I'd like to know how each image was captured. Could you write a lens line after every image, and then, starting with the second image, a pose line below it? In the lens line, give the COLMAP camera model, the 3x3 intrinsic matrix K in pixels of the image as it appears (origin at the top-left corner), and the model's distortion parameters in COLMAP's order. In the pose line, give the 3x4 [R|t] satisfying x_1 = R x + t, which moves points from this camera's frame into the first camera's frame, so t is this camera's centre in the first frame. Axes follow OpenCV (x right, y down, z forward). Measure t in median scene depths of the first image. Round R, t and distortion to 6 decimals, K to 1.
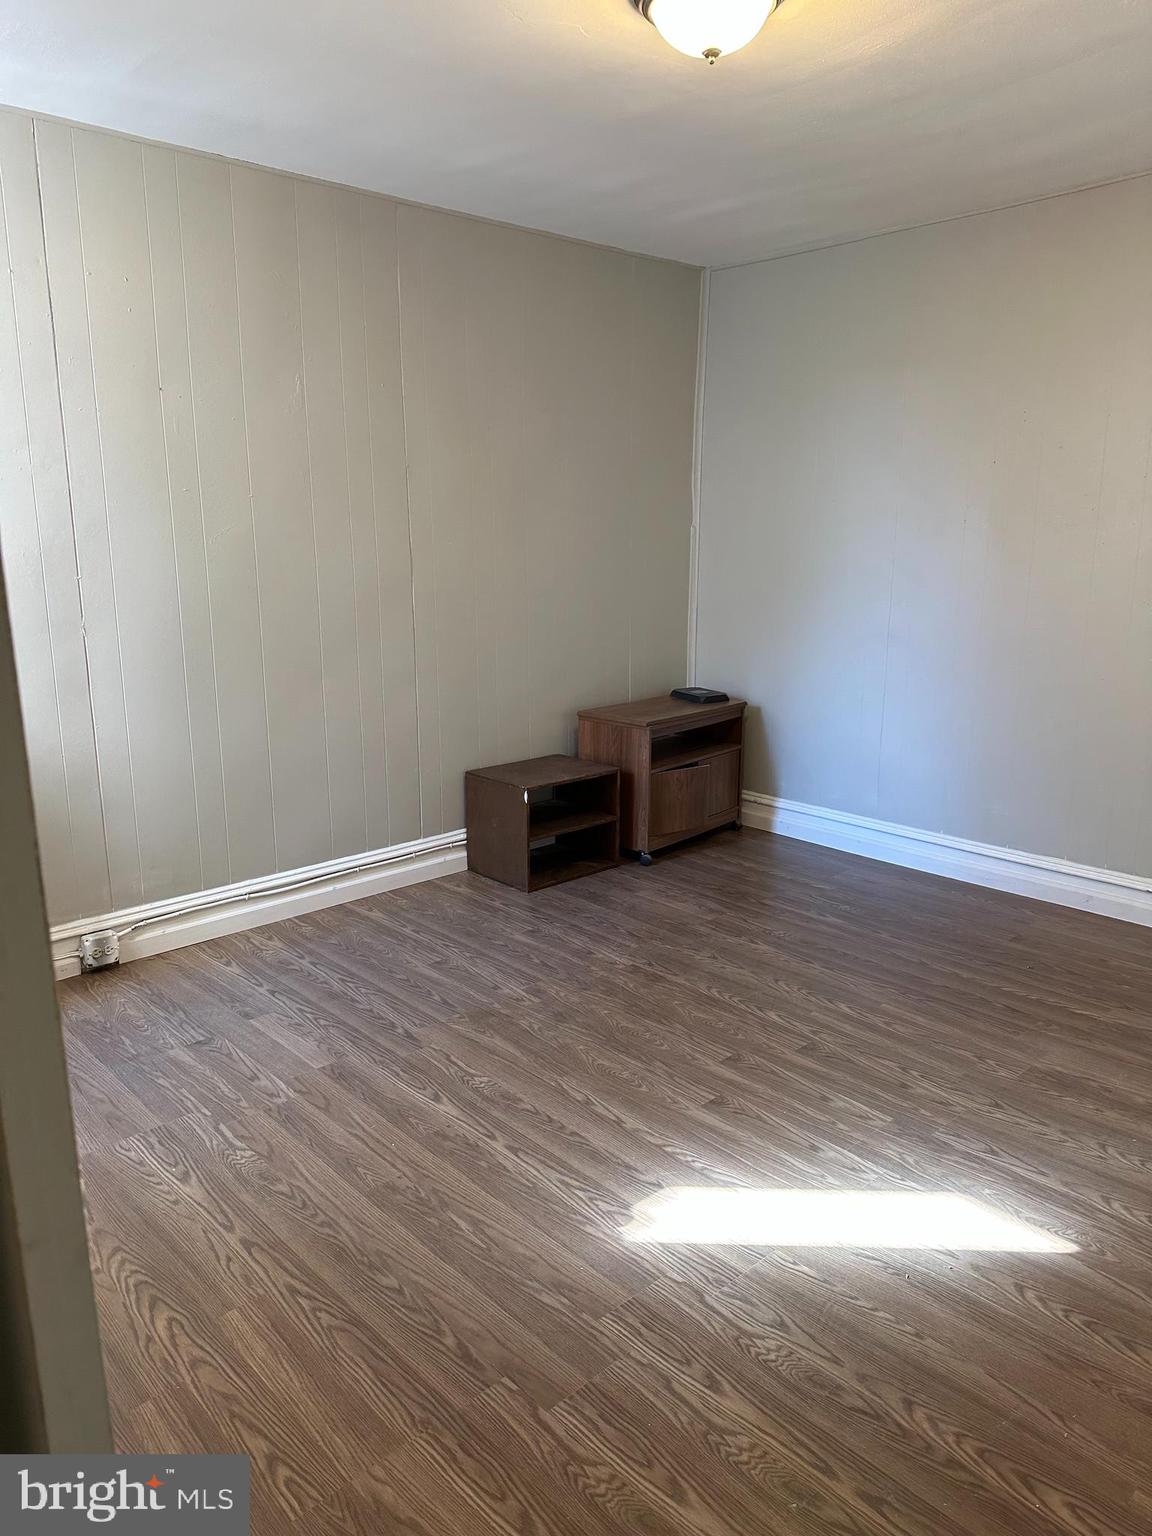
lens RADIAL K [[1097.4, 0, 578.6], [0, 1097.4, 771.7], [0, 0, 1]] dist [-0.006113, -0.001504]
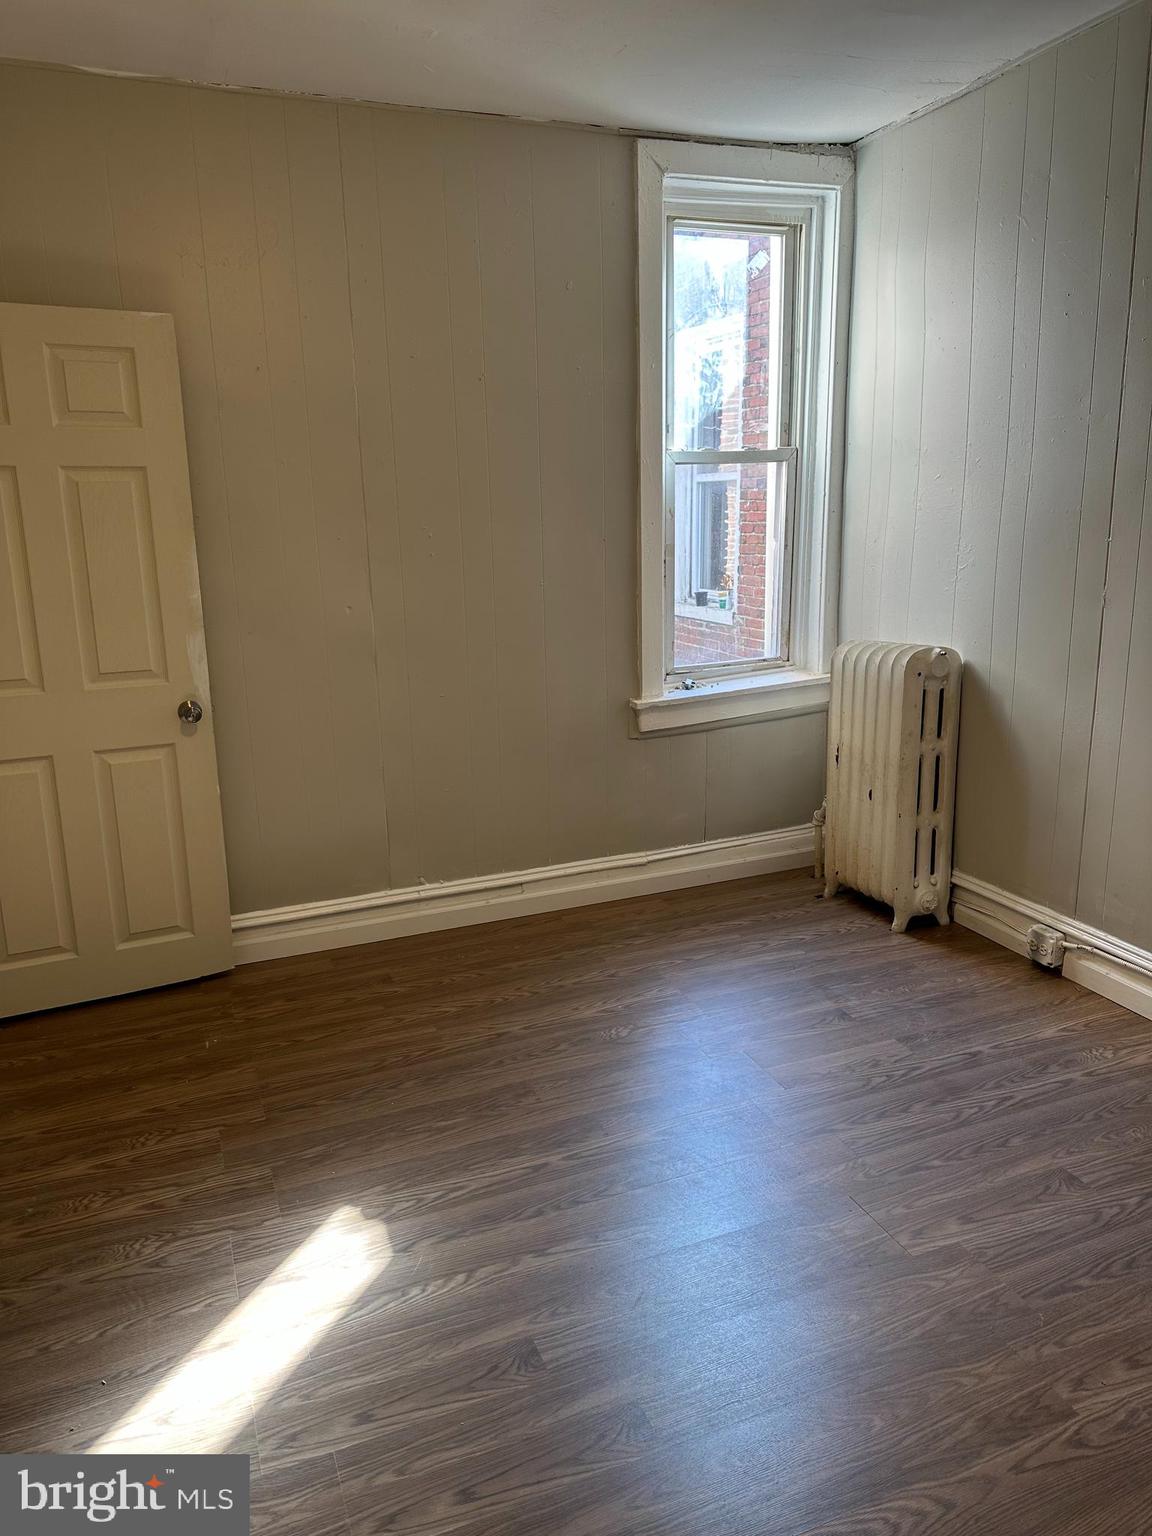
lens RADIAL K [[1097.4, 0, 581.0], [0, 1097.4, 765.1], [0, 0, 1]] dist [-0.006113, -0.001504]
pose [[-0.356273, 0.244205, -0.901905, 0.814618], [-0.190397, 0.926018, 0.325945, -0.335243], [0.914778, 0.287846, -0.283419, 1.433264]]
